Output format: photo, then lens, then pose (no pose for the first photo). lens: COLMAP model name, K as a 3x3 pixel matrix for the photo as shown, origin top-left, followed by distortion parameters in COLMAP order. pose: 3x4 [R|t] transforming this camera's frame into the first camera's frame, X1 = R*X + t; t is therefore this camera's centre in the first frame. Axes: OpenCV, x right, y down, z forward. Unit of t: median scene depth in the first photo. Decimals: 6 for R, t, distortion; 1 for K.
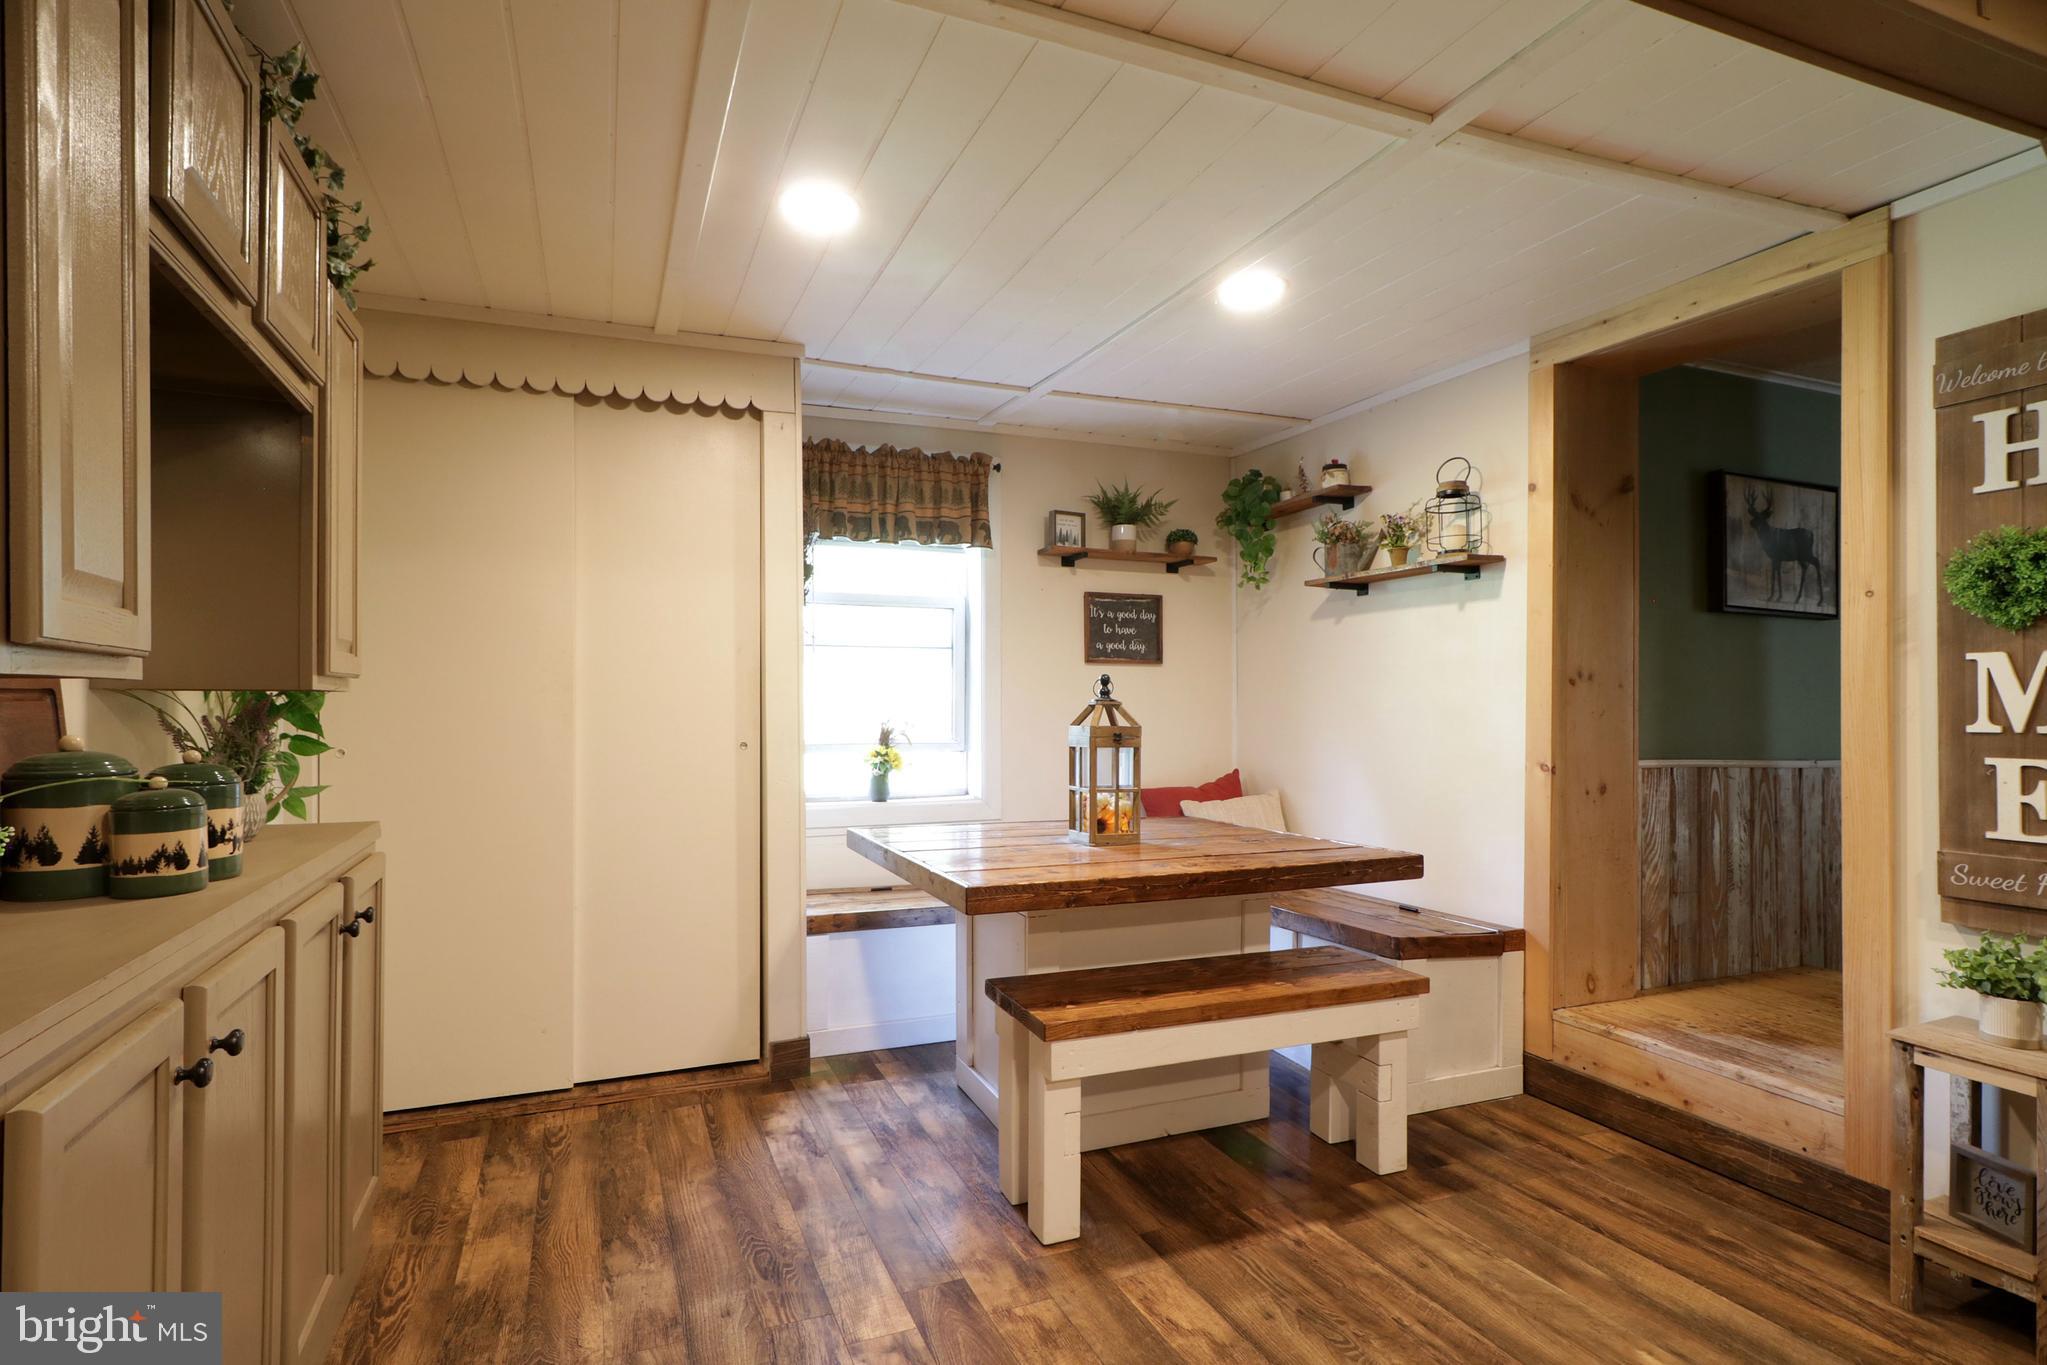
lens RADIAL K [[1027.4, 0, 1026.2], [0, 1027.4, 698.1], [0, 0, 1]] dist [0.010745, 0.000083]
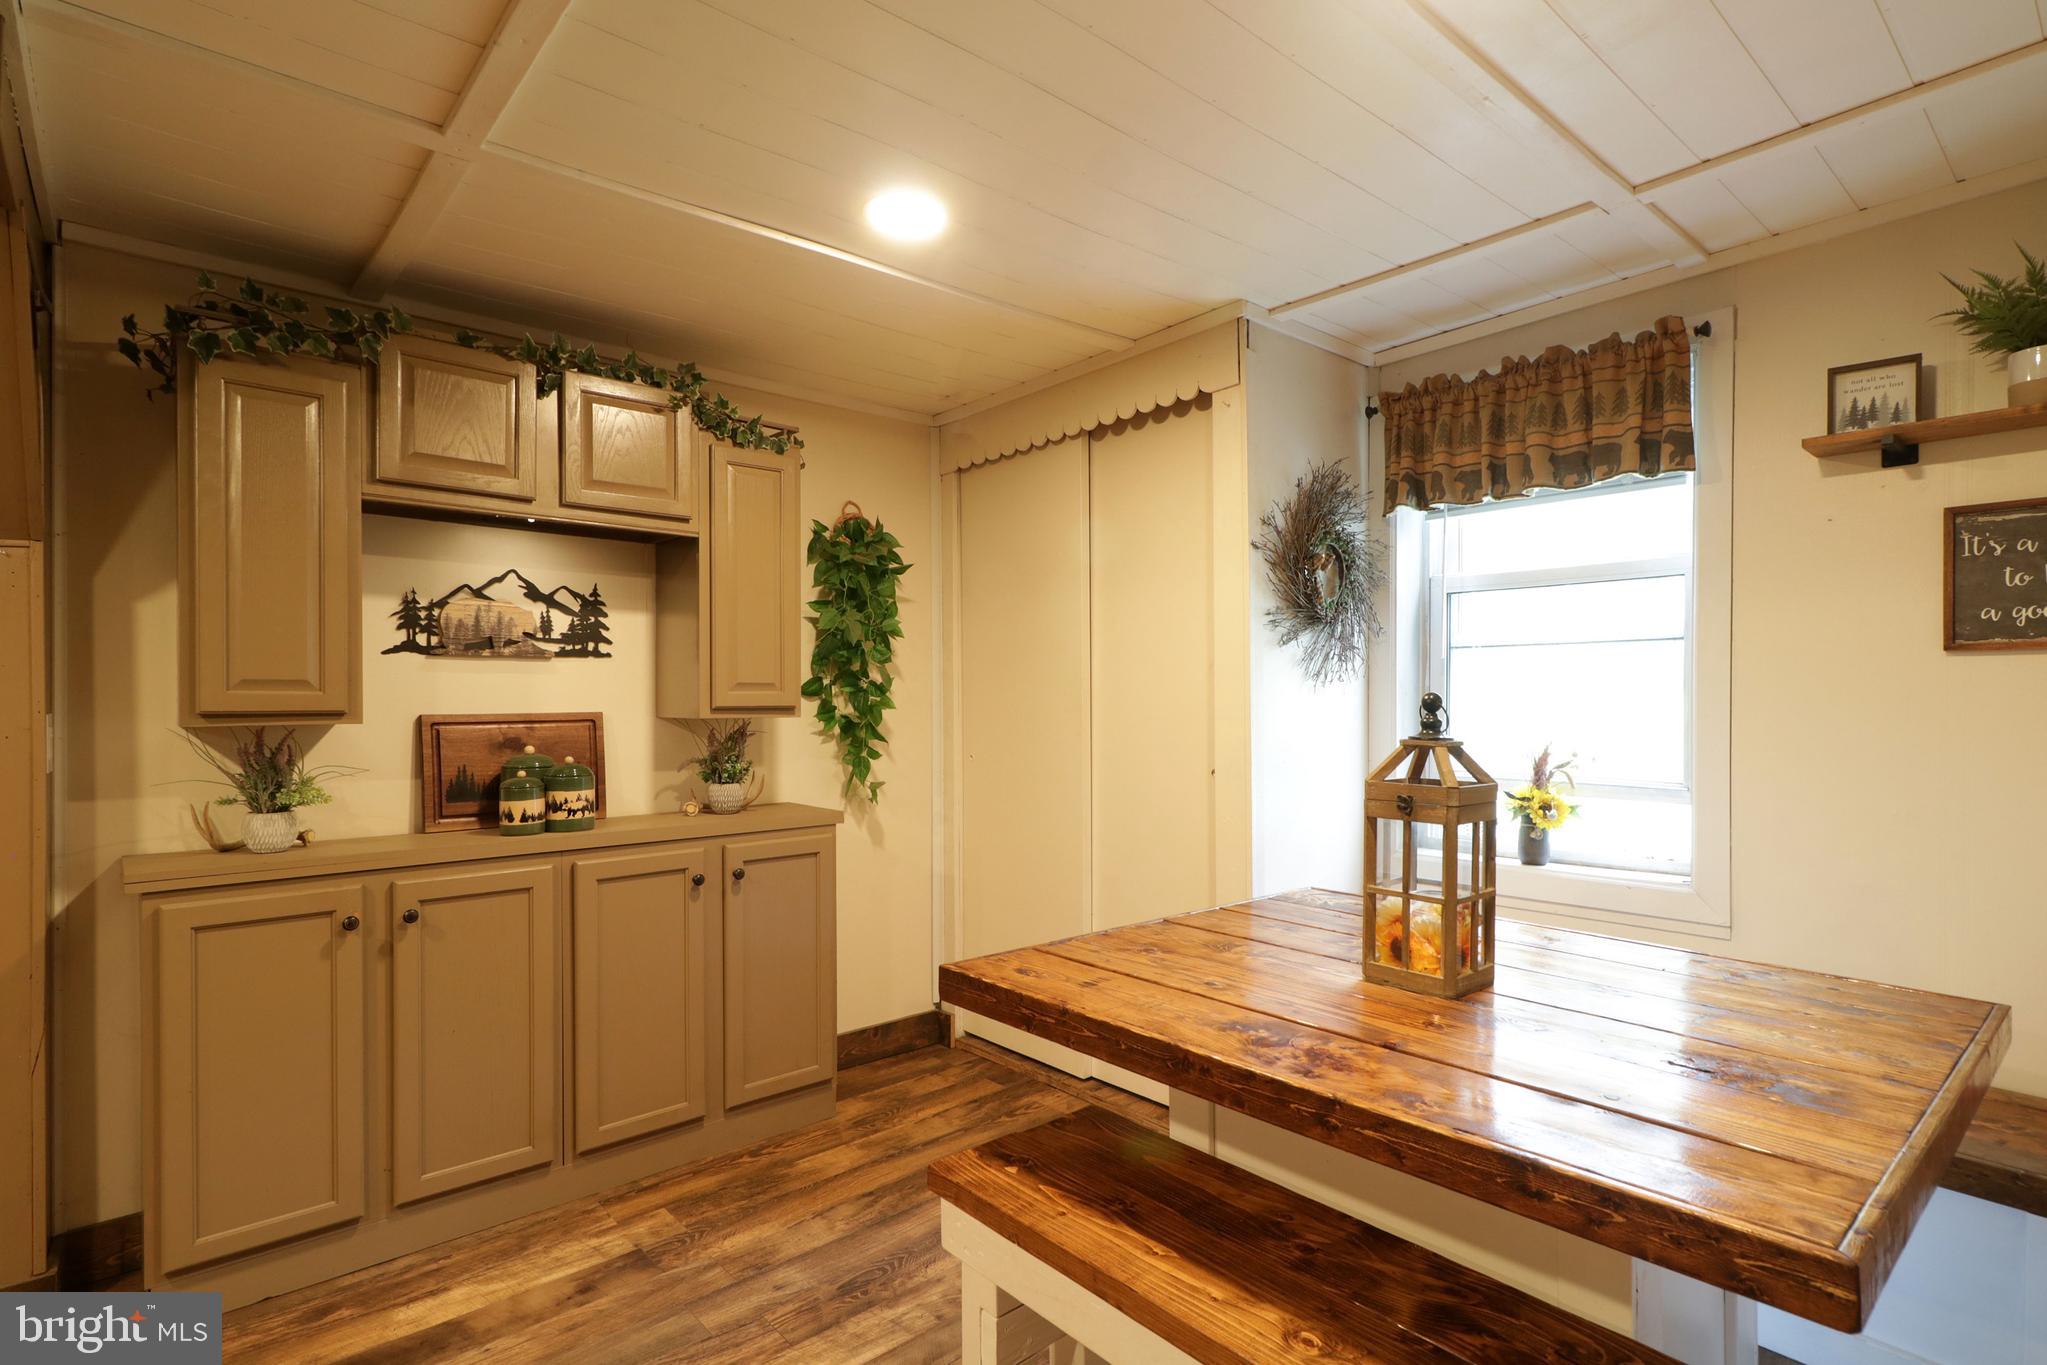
lens RADIAL K [[1027.4, 0, 1026.2], [0, 1027.4, 698.1], [0, 0, 1]] dist [0.010745, 0.000083]
pose [[0.317243, -0.000617, -0.948344, 0.434550], [0.008196, 0.999964, 0.002091, -0.018384], [0.948309, -0.008436, 0.317236, 0.466772]]
